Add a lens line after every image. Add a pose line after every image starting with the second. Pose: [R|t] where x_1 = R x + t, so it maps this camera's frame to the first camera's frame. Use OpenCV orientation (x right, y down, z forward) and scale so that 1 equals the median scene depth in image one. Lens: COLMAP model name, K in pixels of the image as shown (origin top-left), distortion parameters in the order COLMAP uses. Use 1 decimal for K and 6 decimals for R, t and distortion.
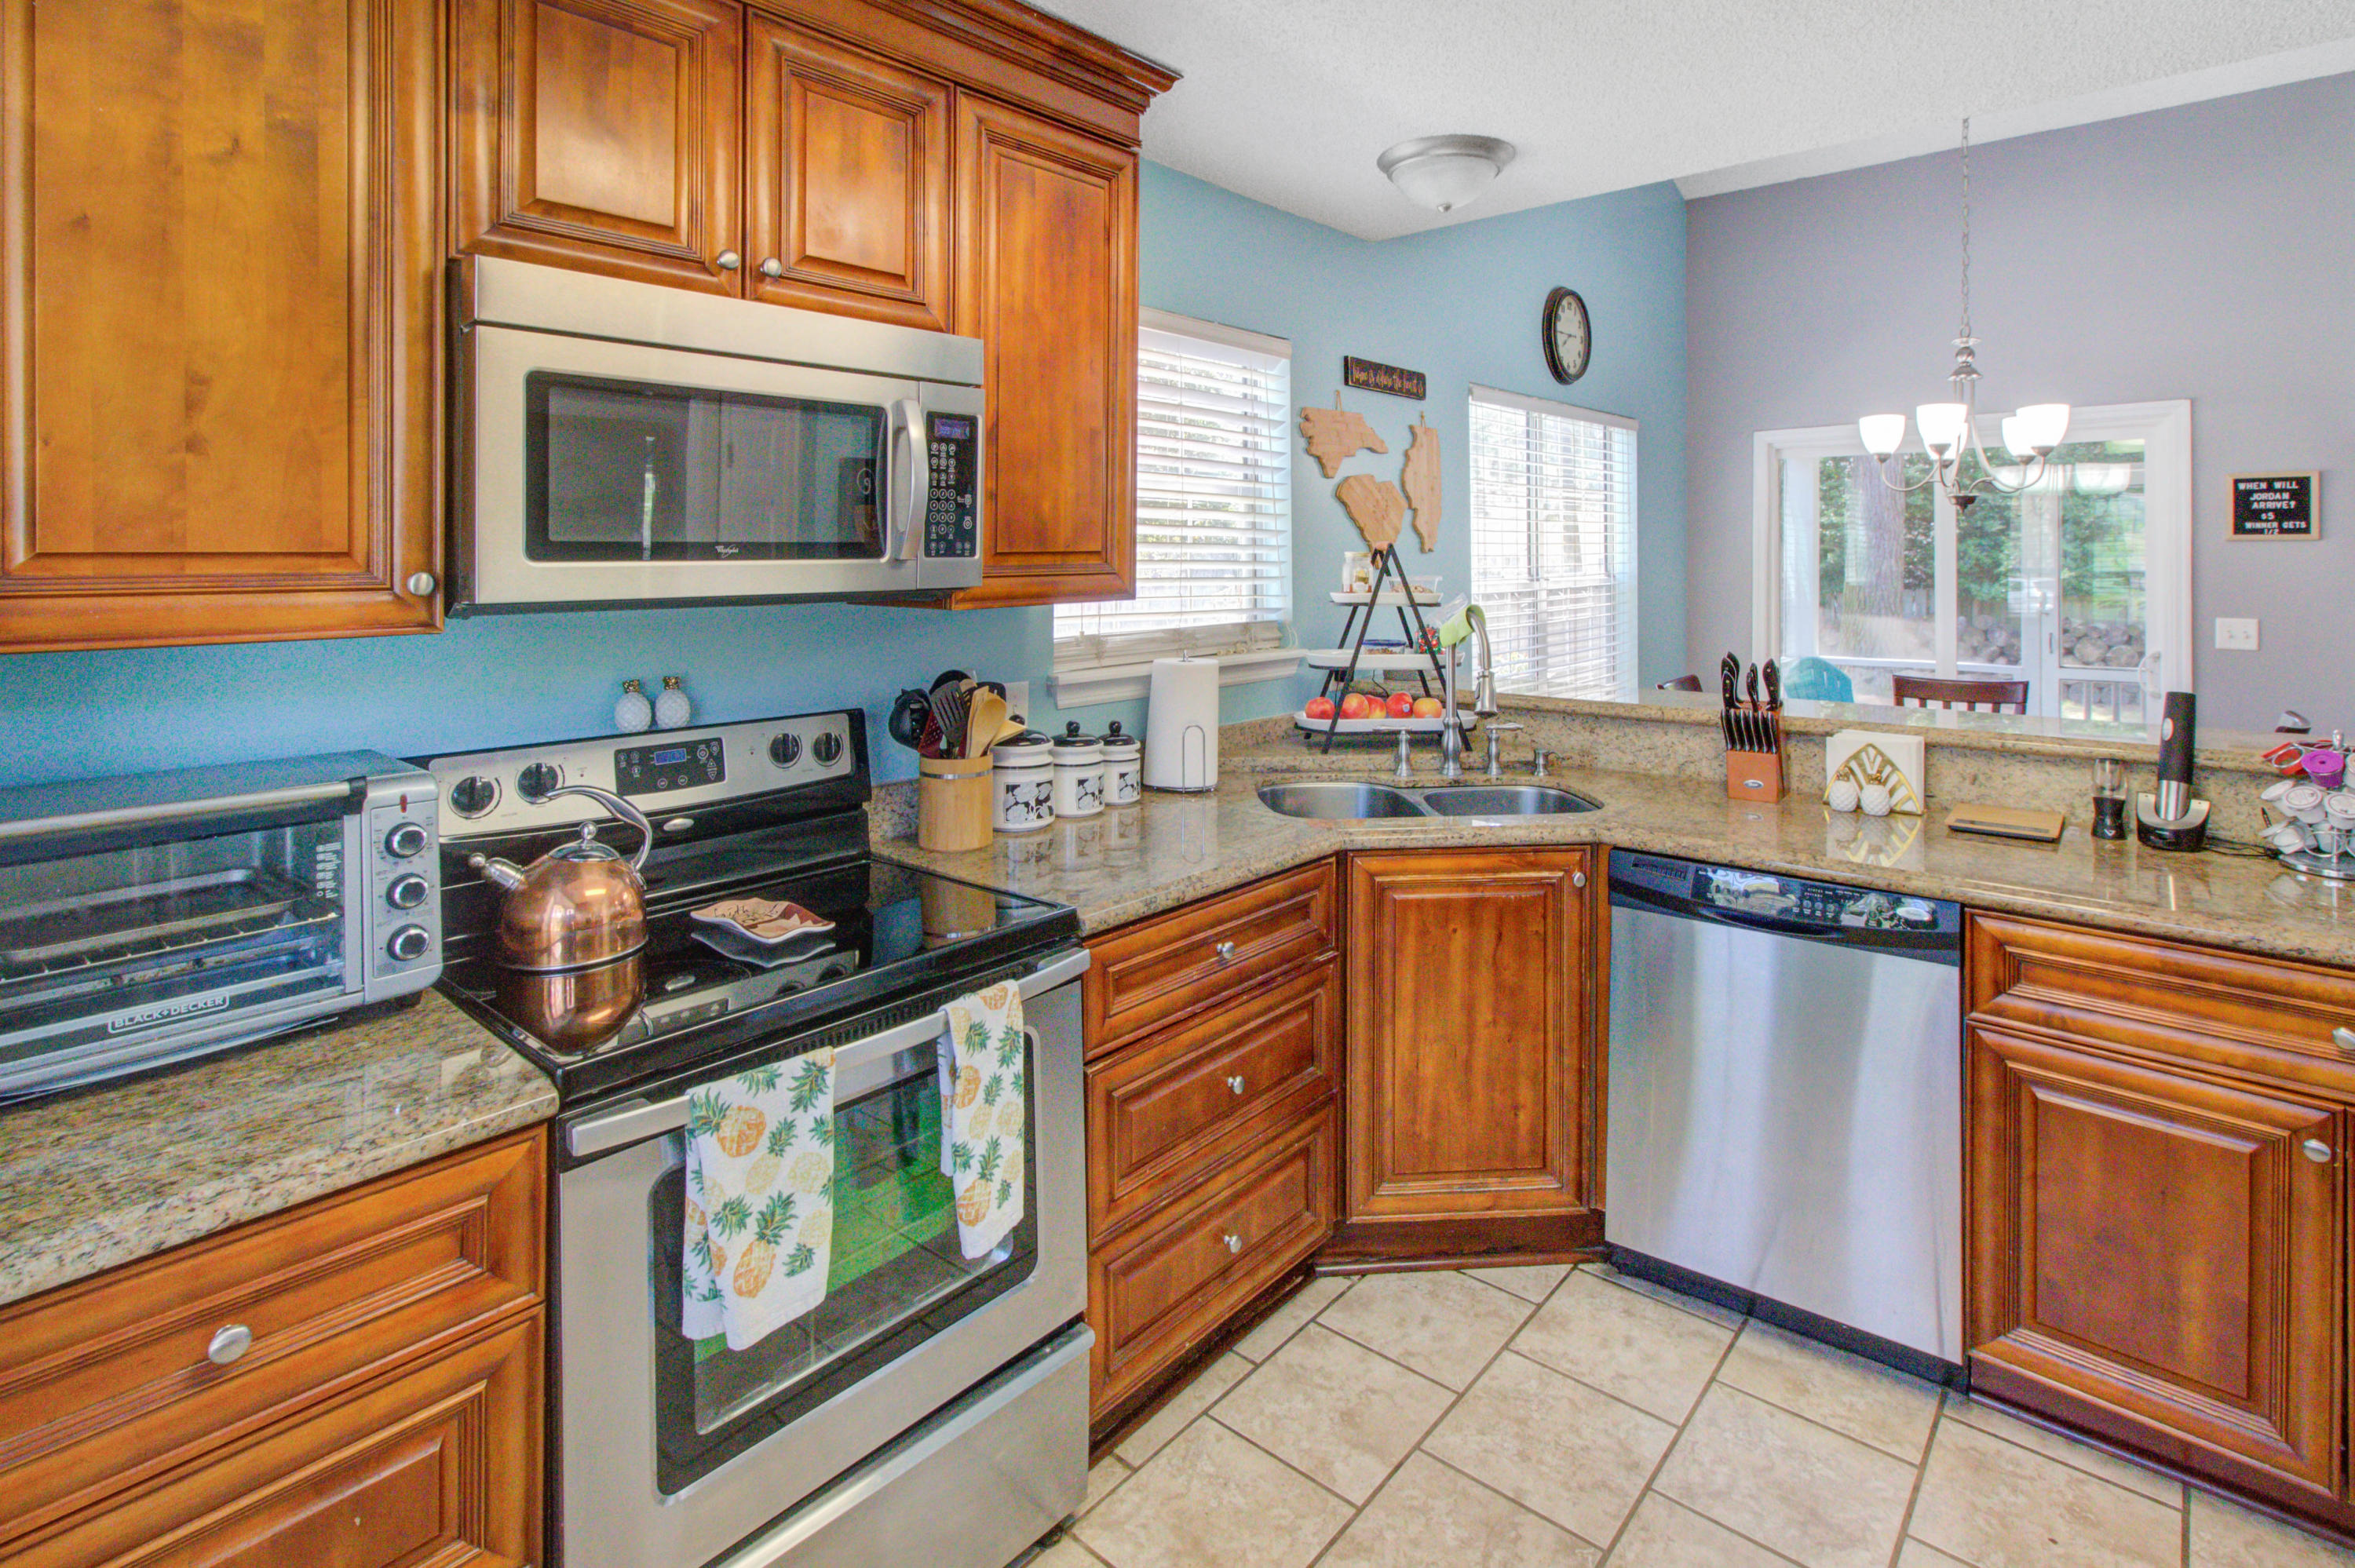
lens RADIAL K [[1179.4, 0, 1178.1], [0, 1179.4, 558.0], [0, 0, 1]] dist [-0.001664, -0.000401]
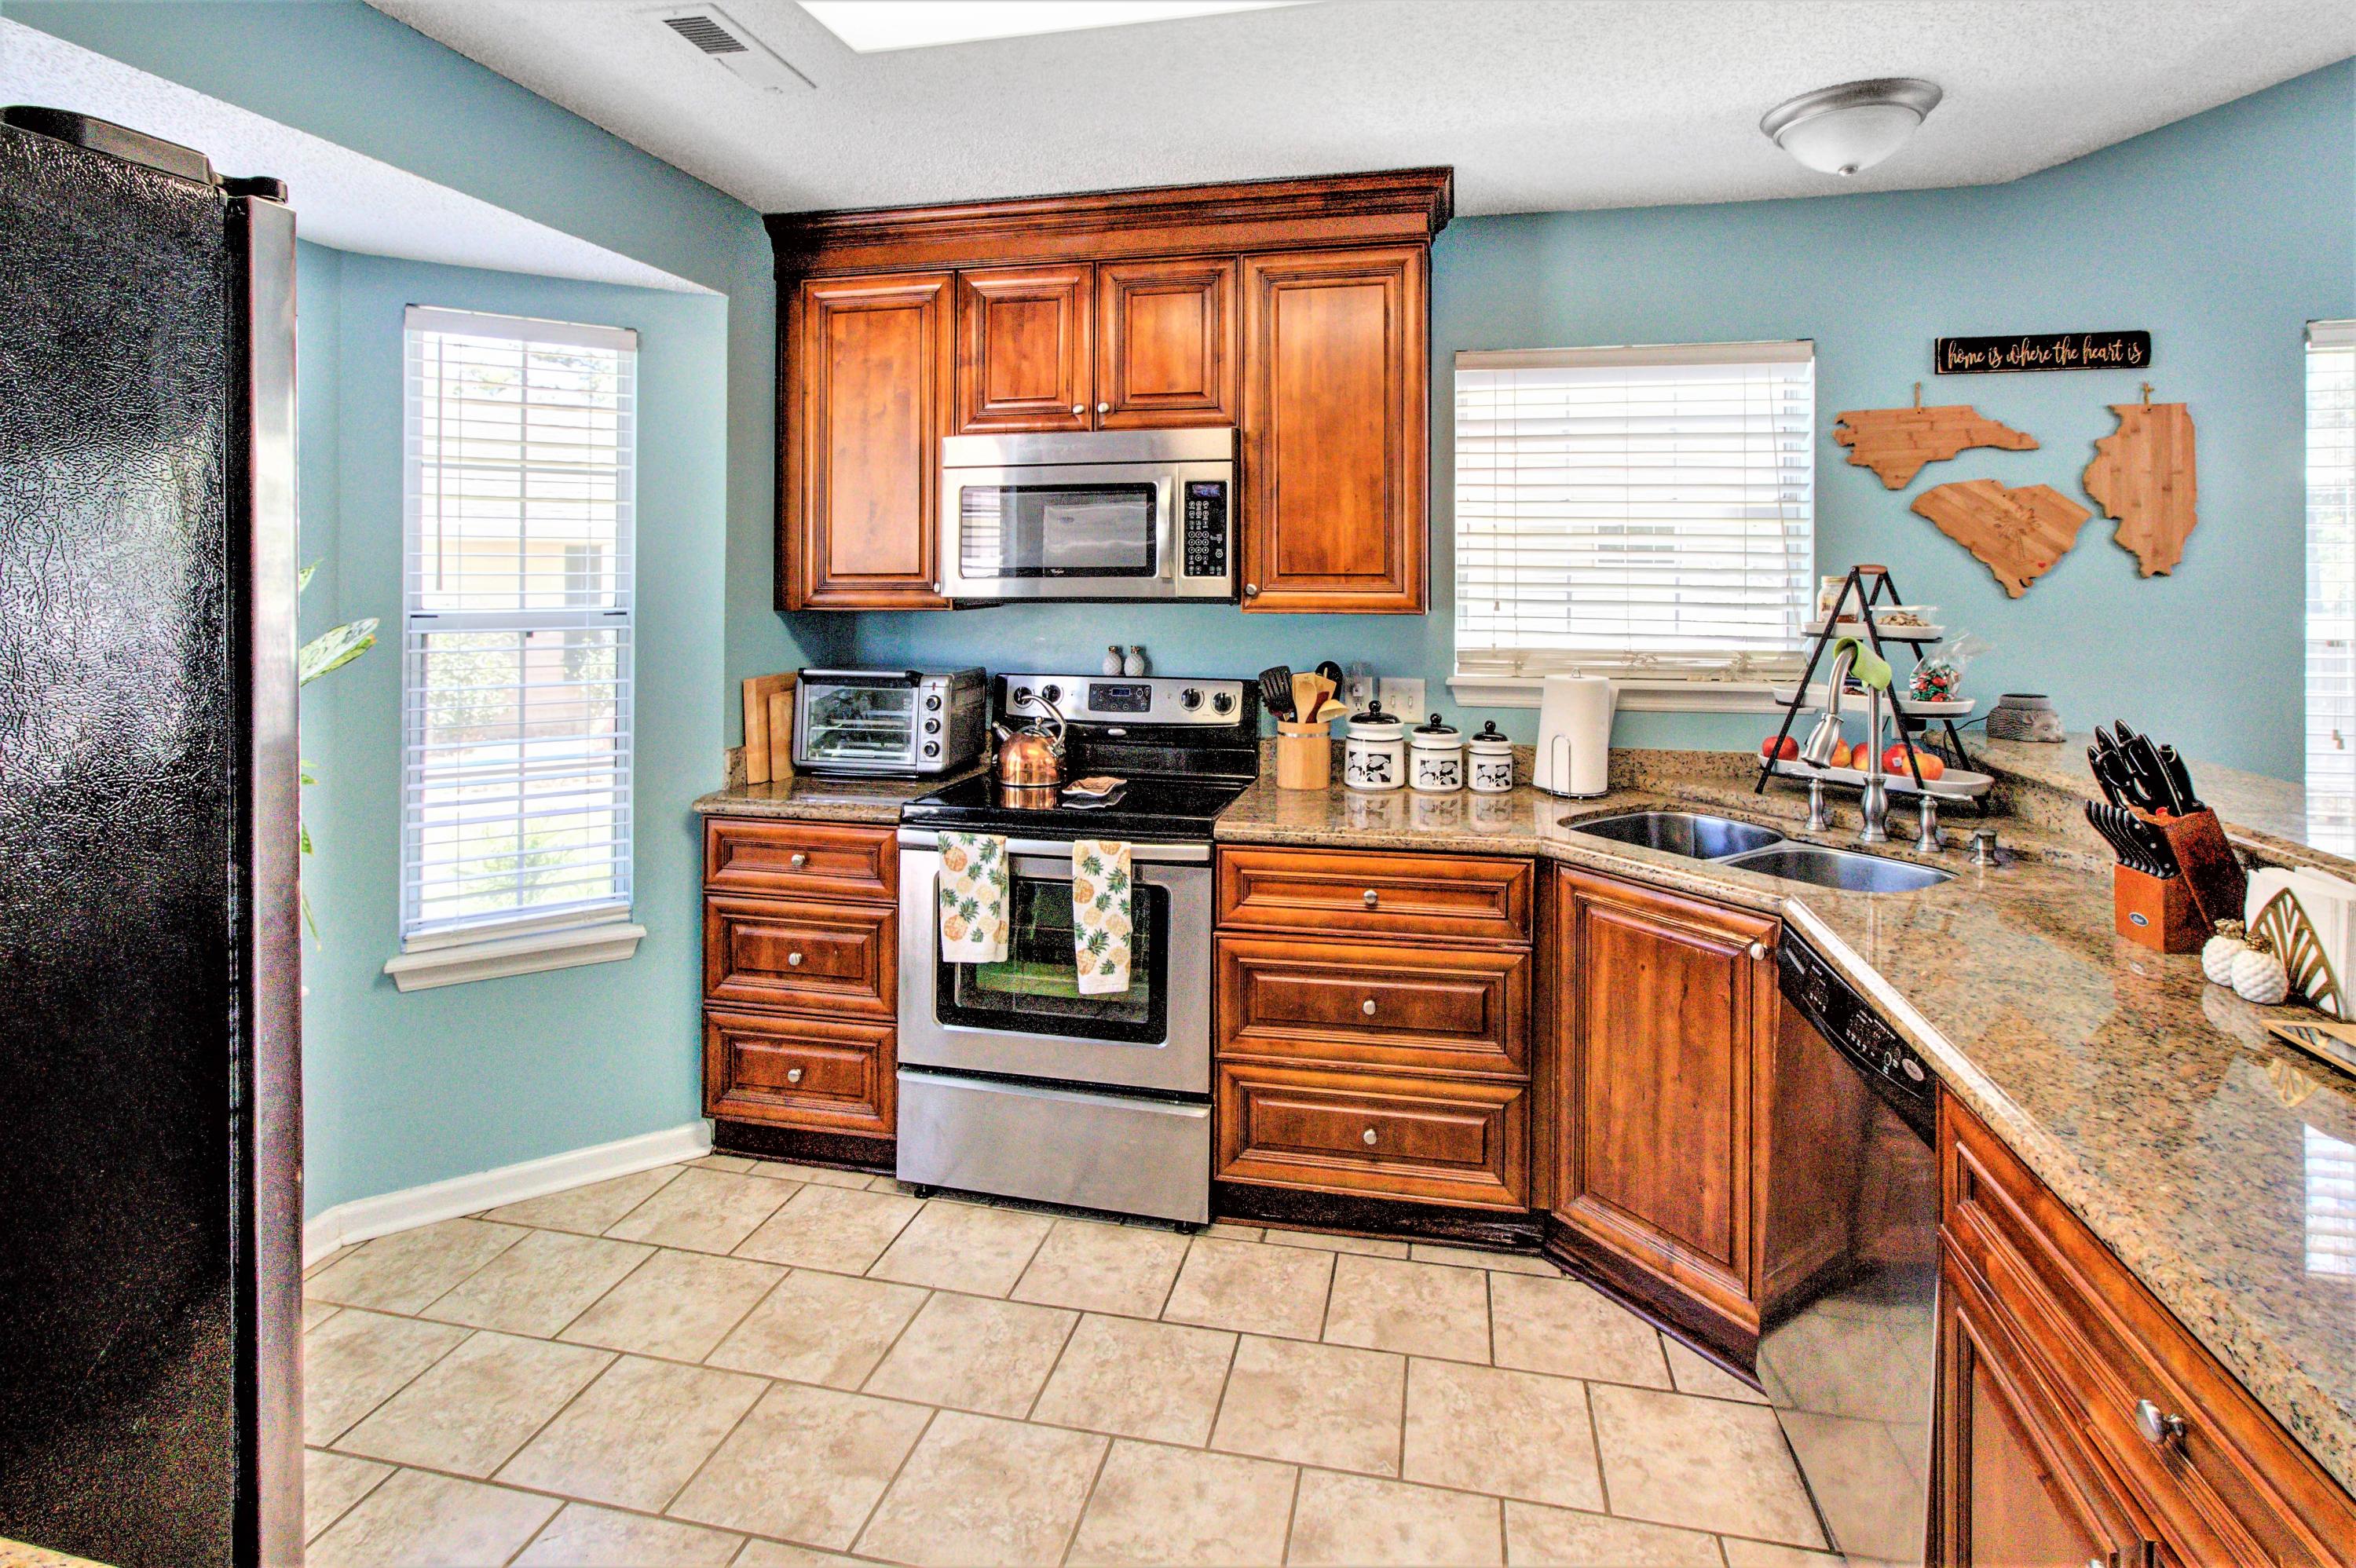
lens RADIAL K [[1139.9, 0, 1199.5], [0, 1139.9, 577.1], [0, 0, 1]] dist [-0.035211, 0.027469]
pose [[0.484831, 0.001839, -0.874606, 0.953390], [-0.005968, 0.999981, -0.001206, 0.001611], [0.874588, 0.005804, 0.484833, 0.260297]]
